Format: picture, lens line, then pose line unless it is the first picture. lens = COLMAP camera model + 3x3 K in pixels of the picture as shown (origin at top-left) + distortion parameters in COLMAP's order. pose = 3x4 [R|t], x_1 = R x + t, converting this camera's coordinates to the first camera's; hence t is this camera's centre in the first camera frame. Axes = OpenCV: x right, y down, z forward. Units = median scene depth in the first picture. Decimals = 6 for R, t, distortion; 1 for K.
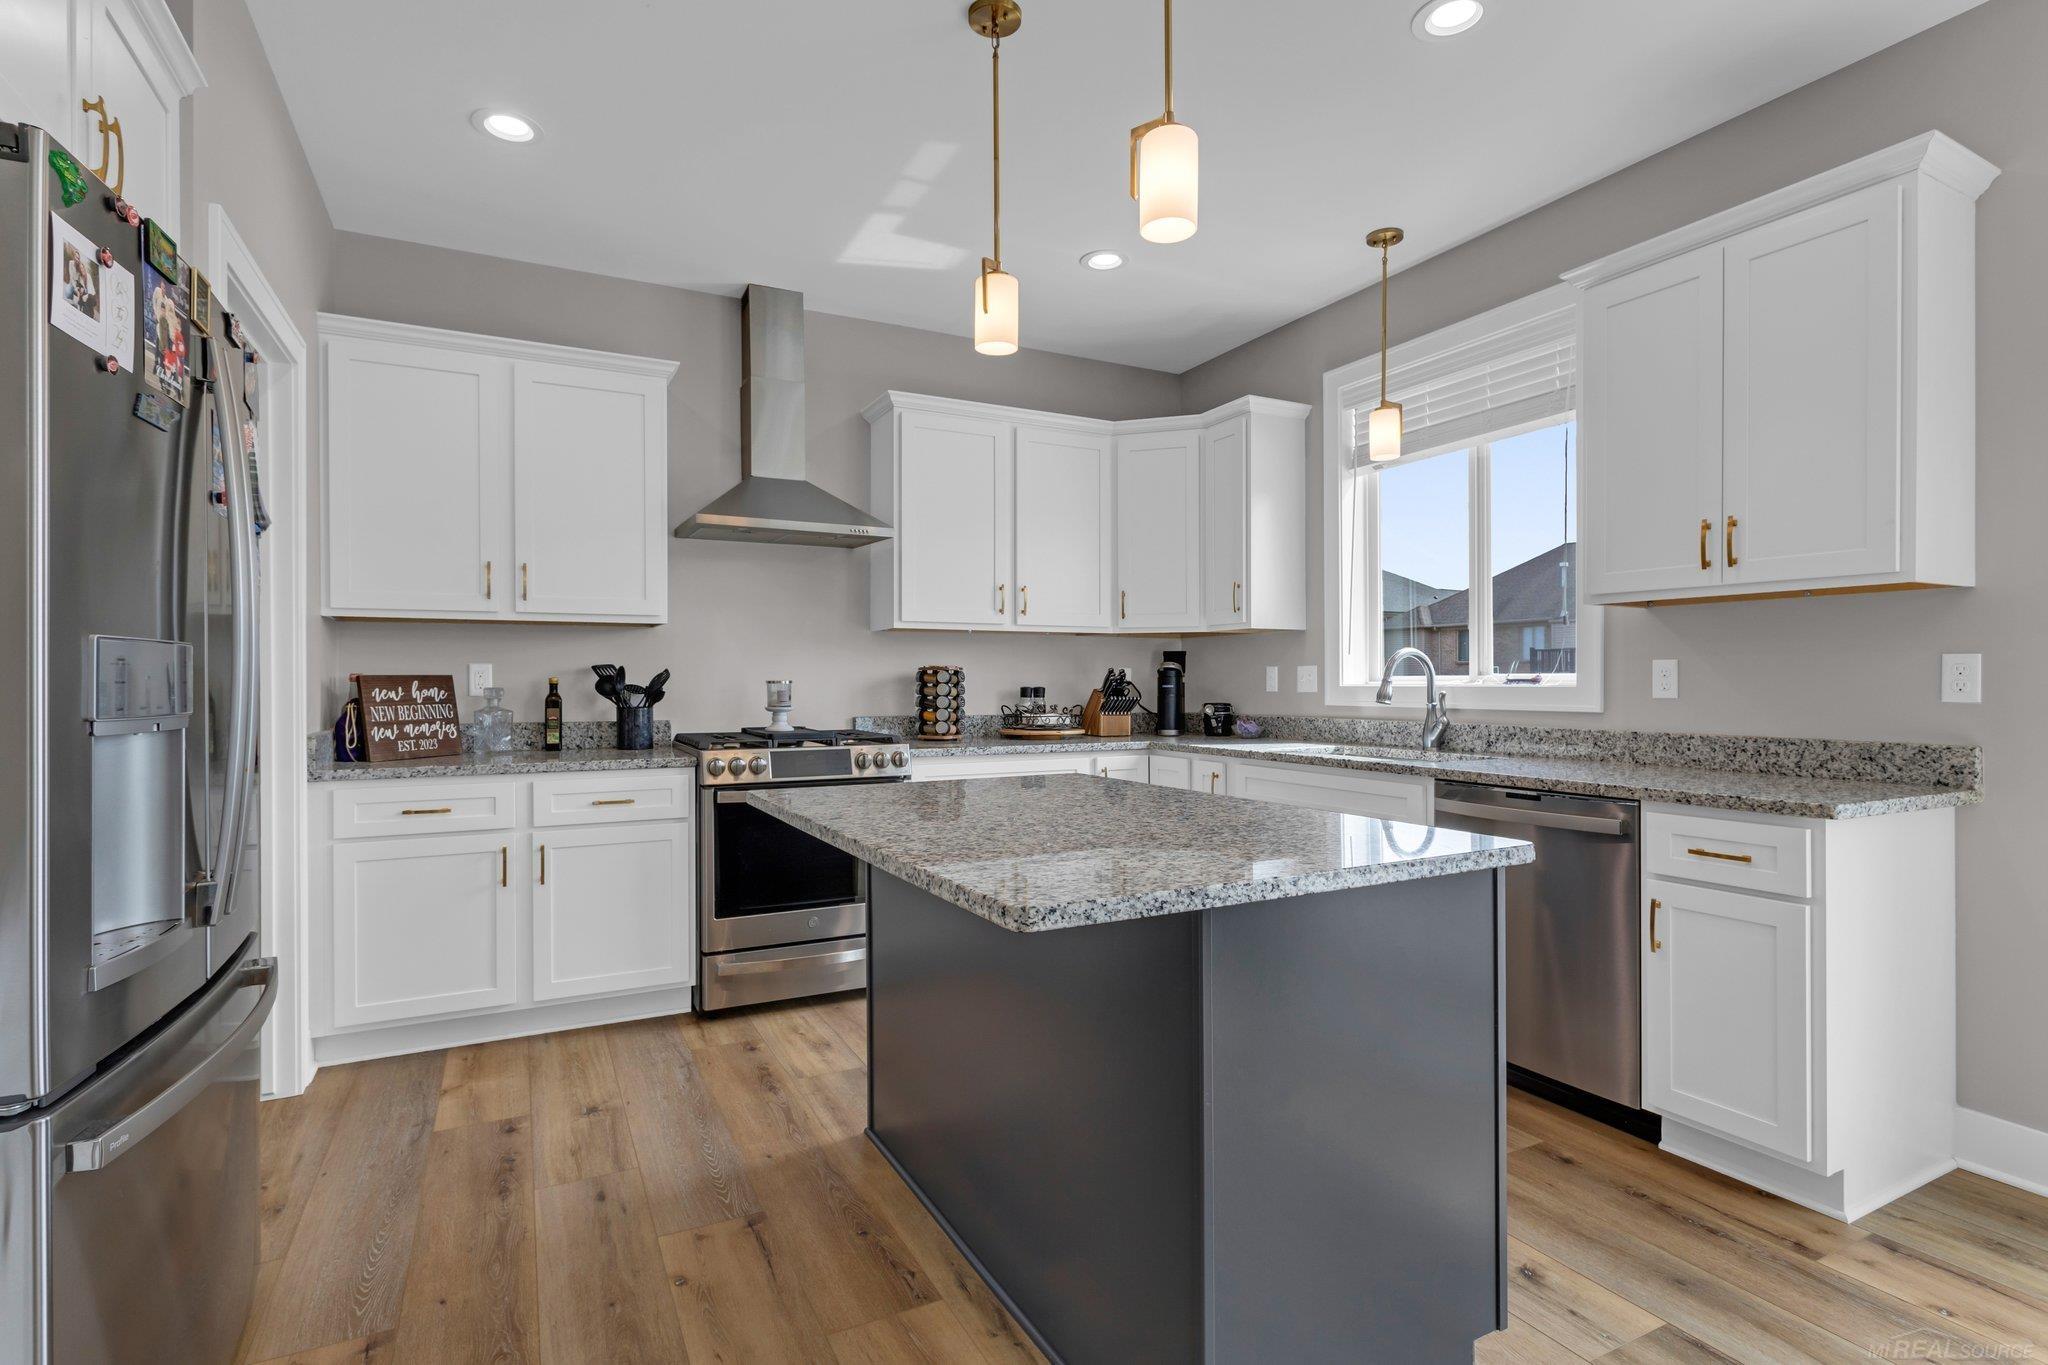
lens RADIAL K [[985.9, 0, 1015.0], [0, 985.9, 673.3], [0, 0, 1]] dist [0.000339, -0.000273]
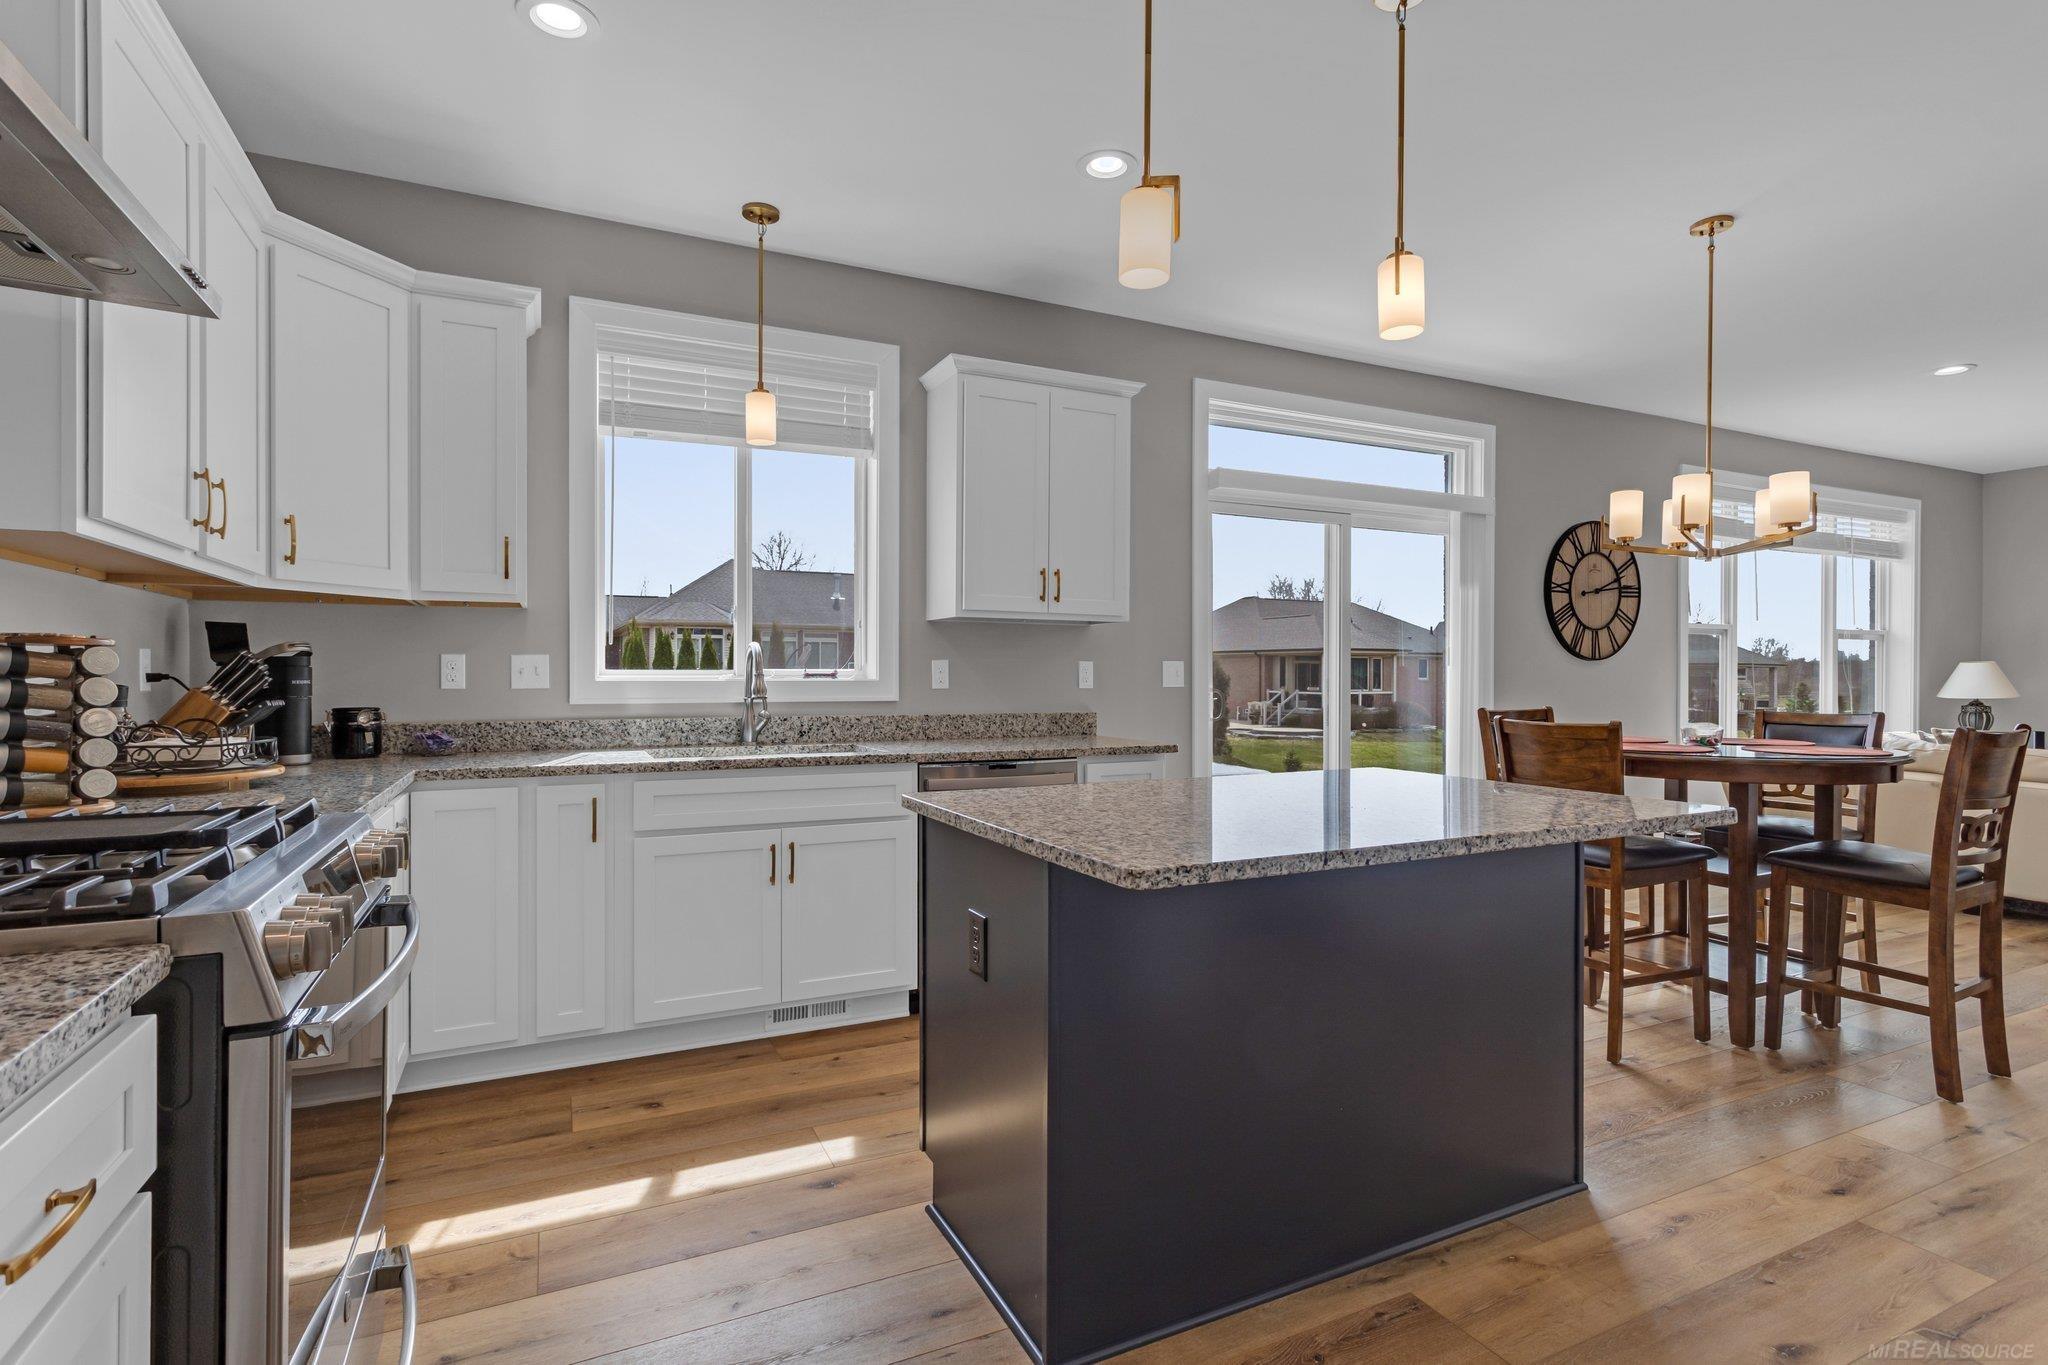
lens RADIAL K [[985.9, 0, 1015.0], [0, 985.9, 673.3], [0, 0, 1]] dist [0.000339, -0.000273]
pose [[0.027859, 0.004863, 0.999600, -0.584507], [-0.010437, 0.999935, -0.004574, 0.008312], [-0.999557, -0.010305, 0.027908, 0.741597]]
